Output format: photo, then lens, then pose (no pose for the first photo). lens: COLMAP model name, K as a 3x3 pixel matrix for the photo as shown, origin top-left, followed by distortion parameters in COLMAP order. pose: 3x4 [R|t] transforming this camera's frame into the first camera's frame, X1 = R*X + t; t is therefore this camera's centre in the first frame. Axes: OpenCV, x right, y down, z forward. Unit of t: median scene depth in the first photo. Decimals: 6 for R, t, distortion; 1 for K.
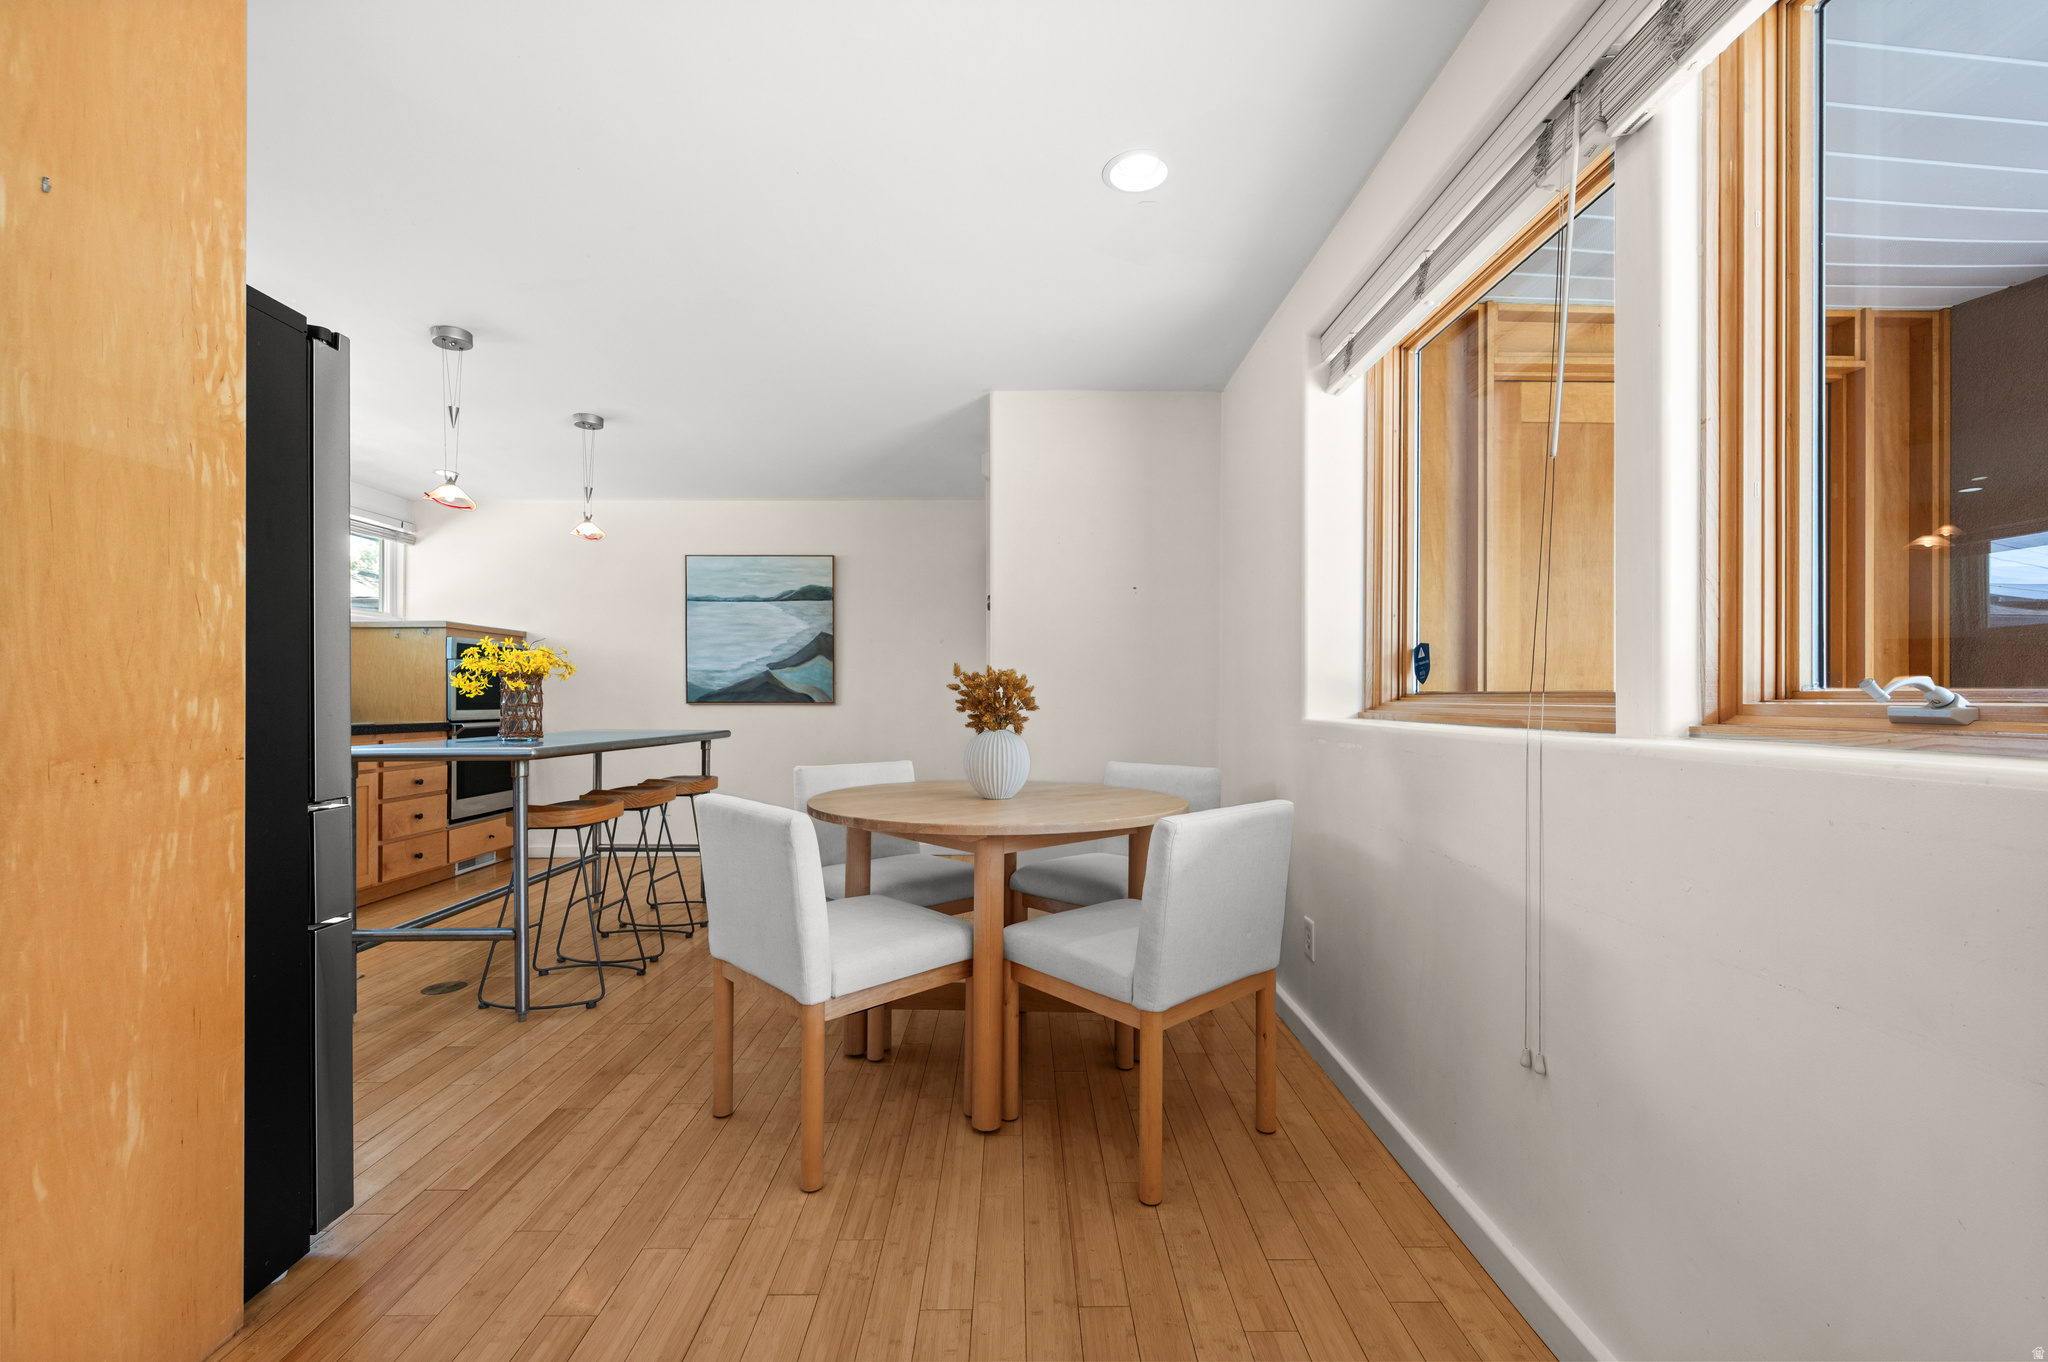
lens RADIAL K [[883.1, 0, 1040.3], [0, 883.1, 710.9], [0, 0, 1]] dist [0.000208, -0.000863]
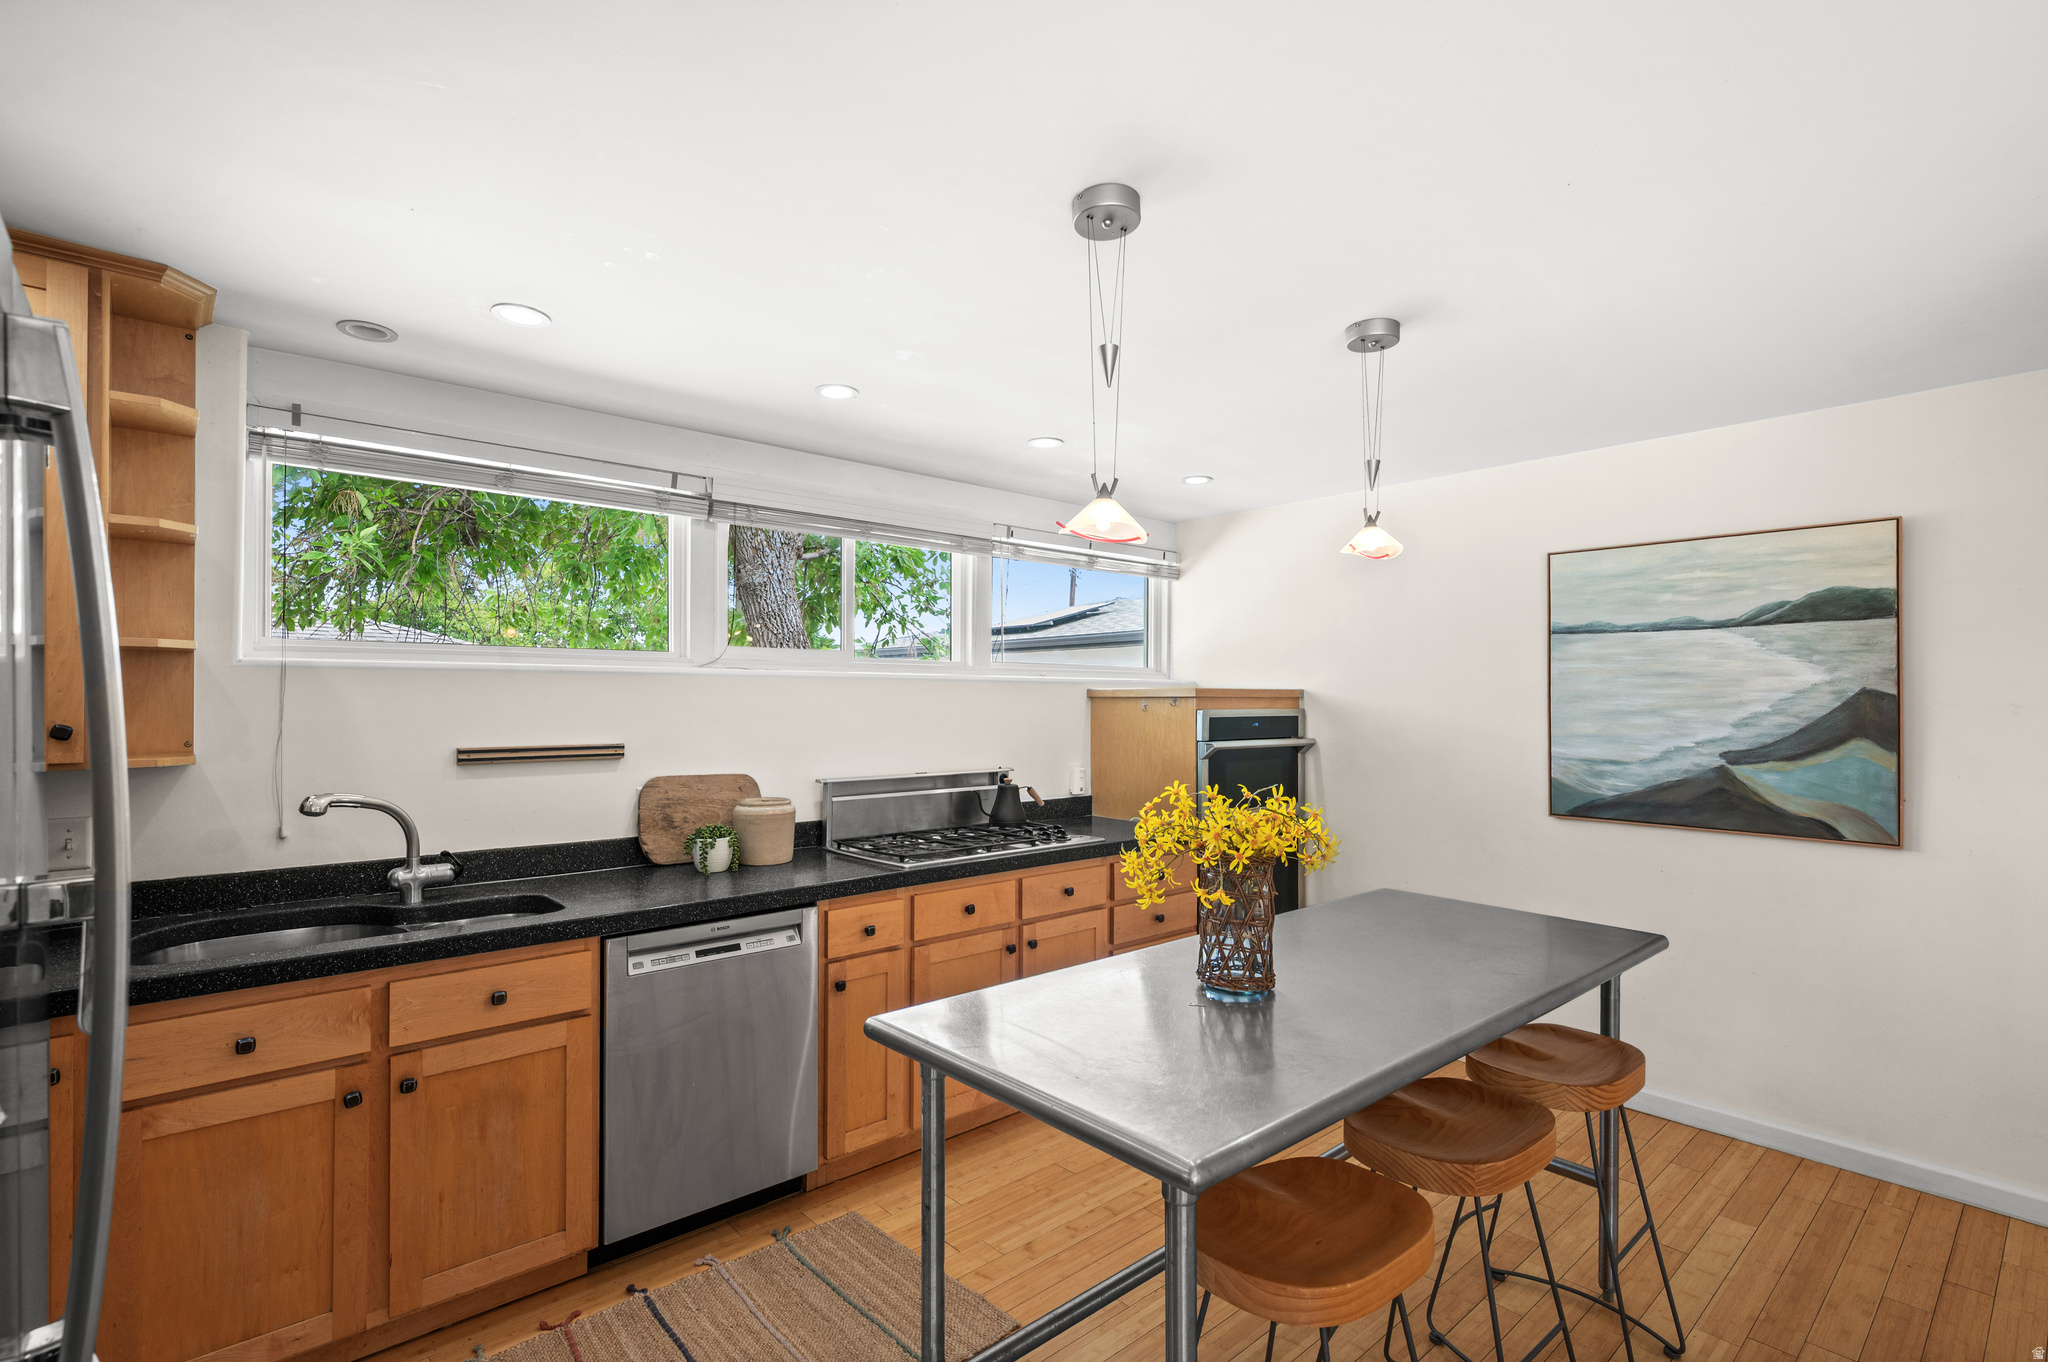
lens RADIAL K [[977.7, 0, 1029.2], [0, 977.7, 697.2], [0, 0, 1]] dist [0.001357, 0.000702]
pose [[0.664121, -0.003384, -0.747617, -0.155685], [-0.005896, 0.999935, -0.009764, -0.077204], [0.747602, 0.010893, 0.664058, 0.338395]]
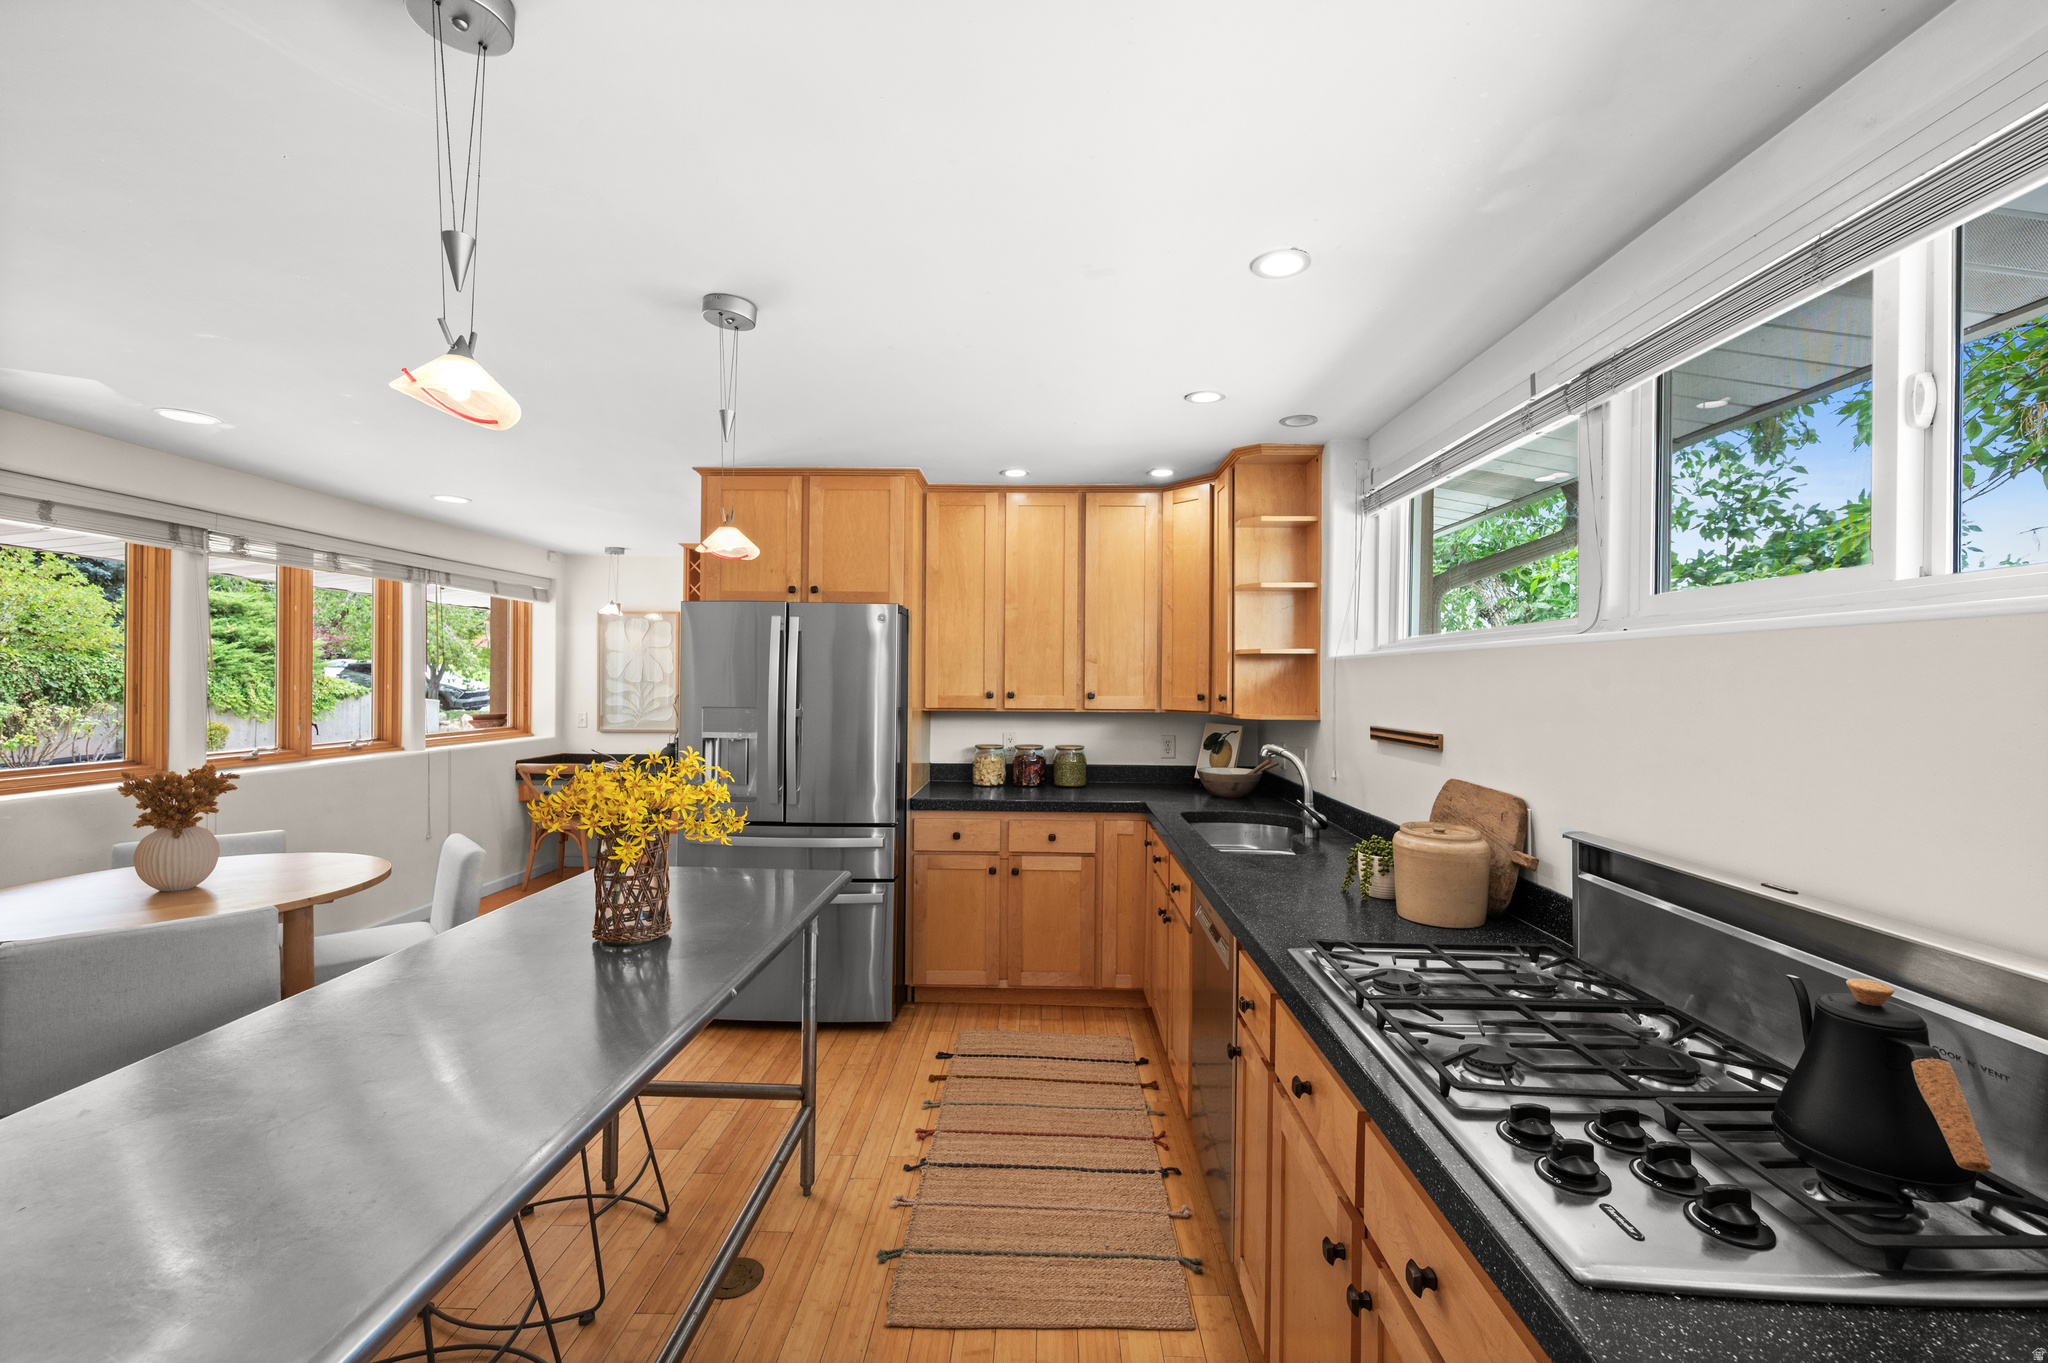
lens RADIAL K [[883.1, 0, 1014.9], [0, 883.1, 681.1], [0, 0, 1]] dist [0.000208, -0.000863]
pose [[-0.998904, -0.013790, 0.044732, -0.531008], [-0.013319, 0.999853, 0.010809, -0.083373], [-0.044875, 0.010201, -0.998941, 0.979360]]
